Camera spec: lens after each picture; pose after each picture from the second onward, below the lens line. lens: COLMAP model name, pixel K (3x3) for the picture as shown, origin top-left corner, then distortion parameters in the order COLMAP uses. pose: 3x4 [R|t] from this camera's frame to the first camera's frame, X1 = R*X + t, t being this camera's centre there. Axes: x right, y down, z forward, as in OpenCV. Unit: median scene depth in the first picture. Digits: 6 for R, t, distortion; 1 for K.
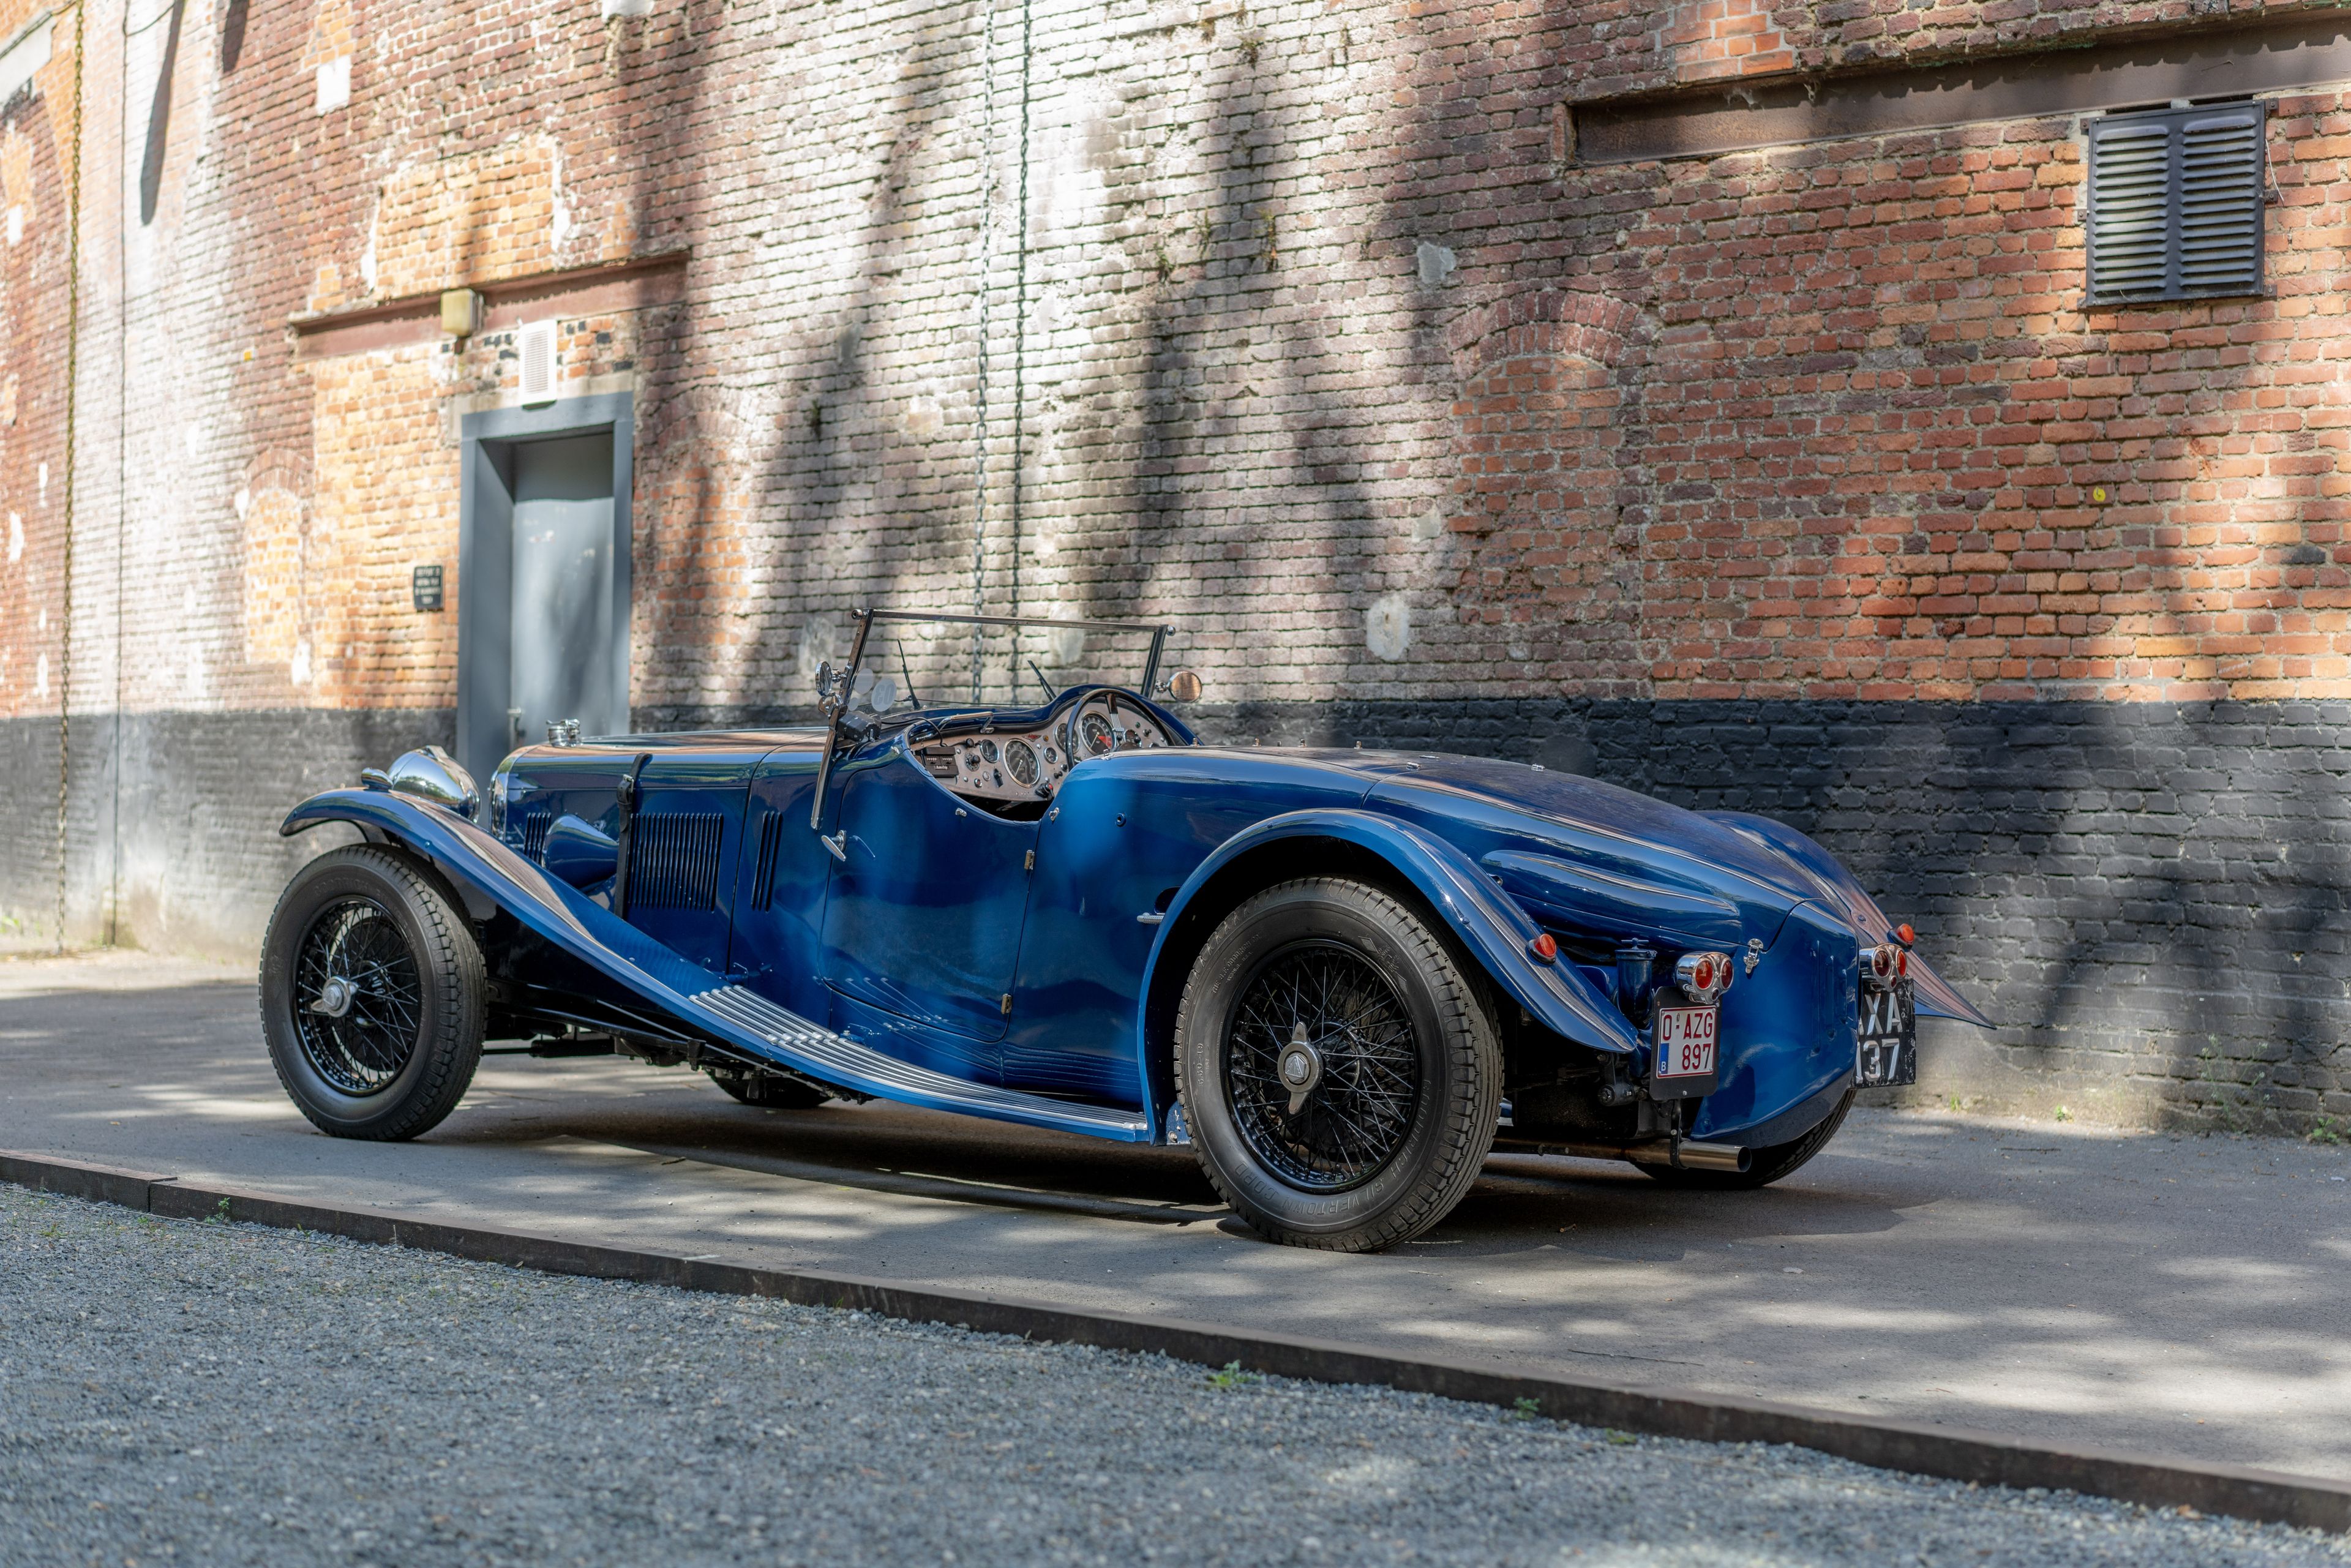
lens RADIAL K [[3621.3, 0, 1265.0], [0, 3621.3, 810.3], [0, 0, 1]] dist [-0.015634, 0.000000]
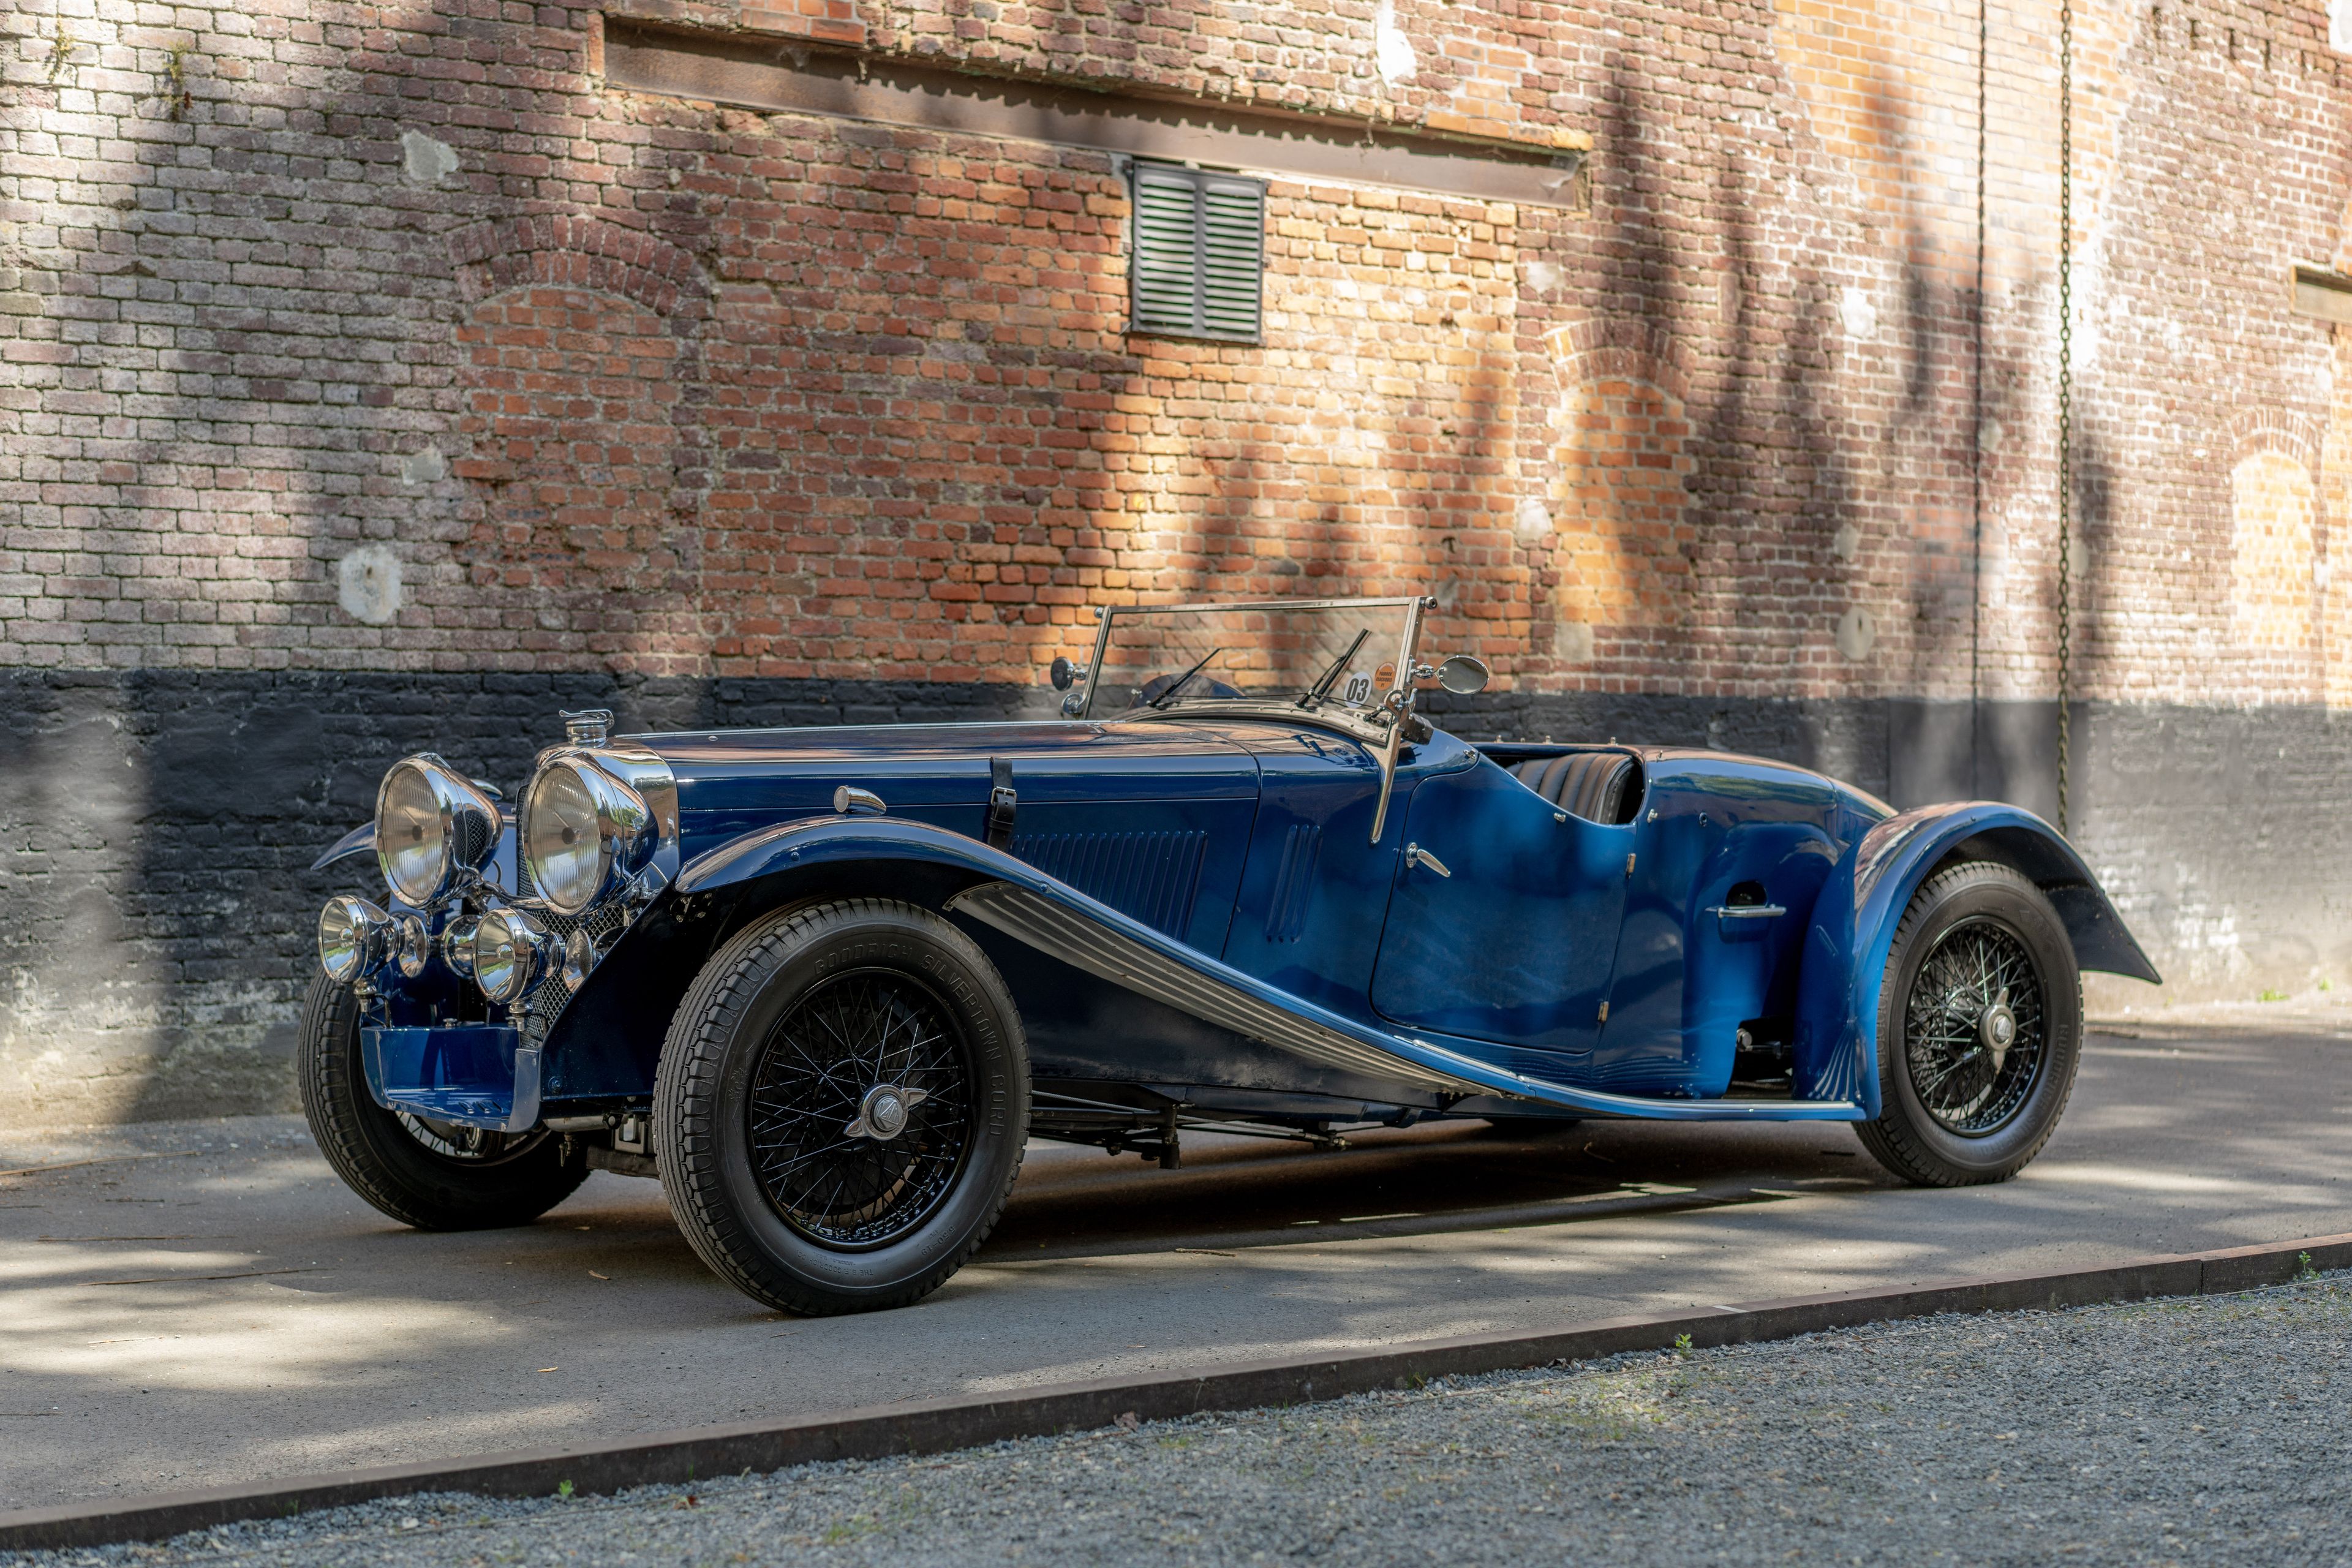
lens RADIAL K [[3902.9, 0, 1306.5], [0, 3902.9, 820.9], [0, 0, 1]] dist [-0.026242, 0.000000]
pose [[0.191966, -0.035732, 0.980751, -0.876611], [0.004099, 0.999357, 0.035608, -0.029231], [-0.981393, -0.002815, 0.191989, 0.667173]]
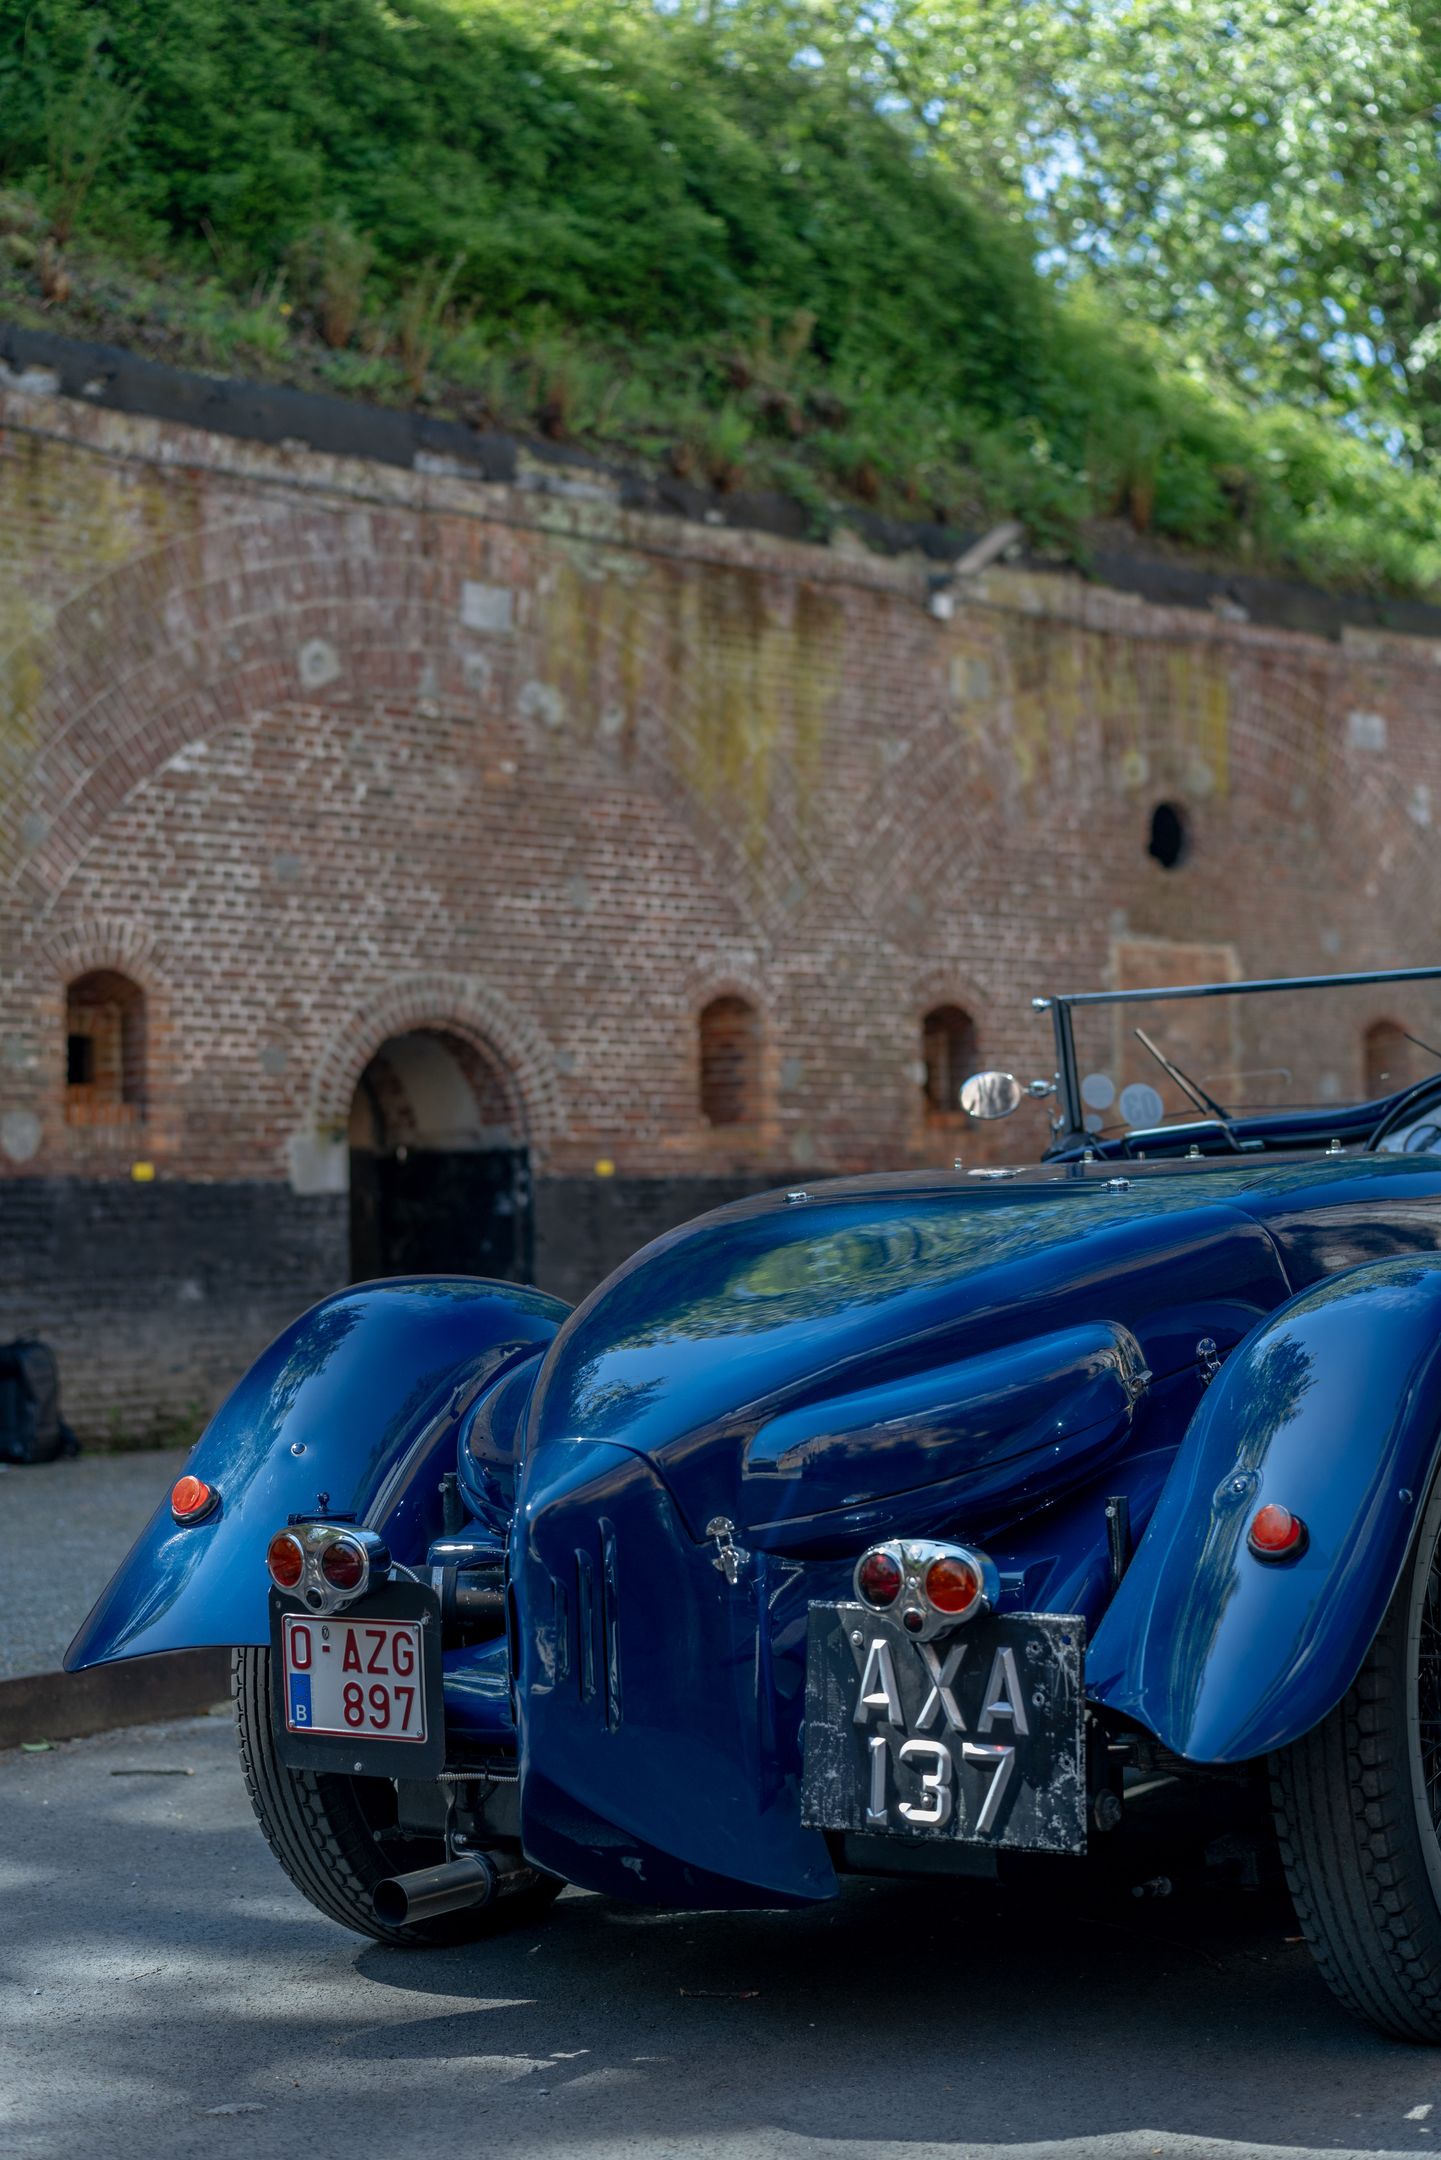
lens RADIAL K [[3327.1, 0, 736.6], [0, 3327.1, 1088.4], [0, 0, 1]] dist [-0.015634, 0.000000]
pose [[0.114382, -0.064578, -0.991336, 0.442809], [0.023157, 0.997787, -0.062326, 0.002695], [0.993167, -0.015827, 0.115625, 0.670473]]
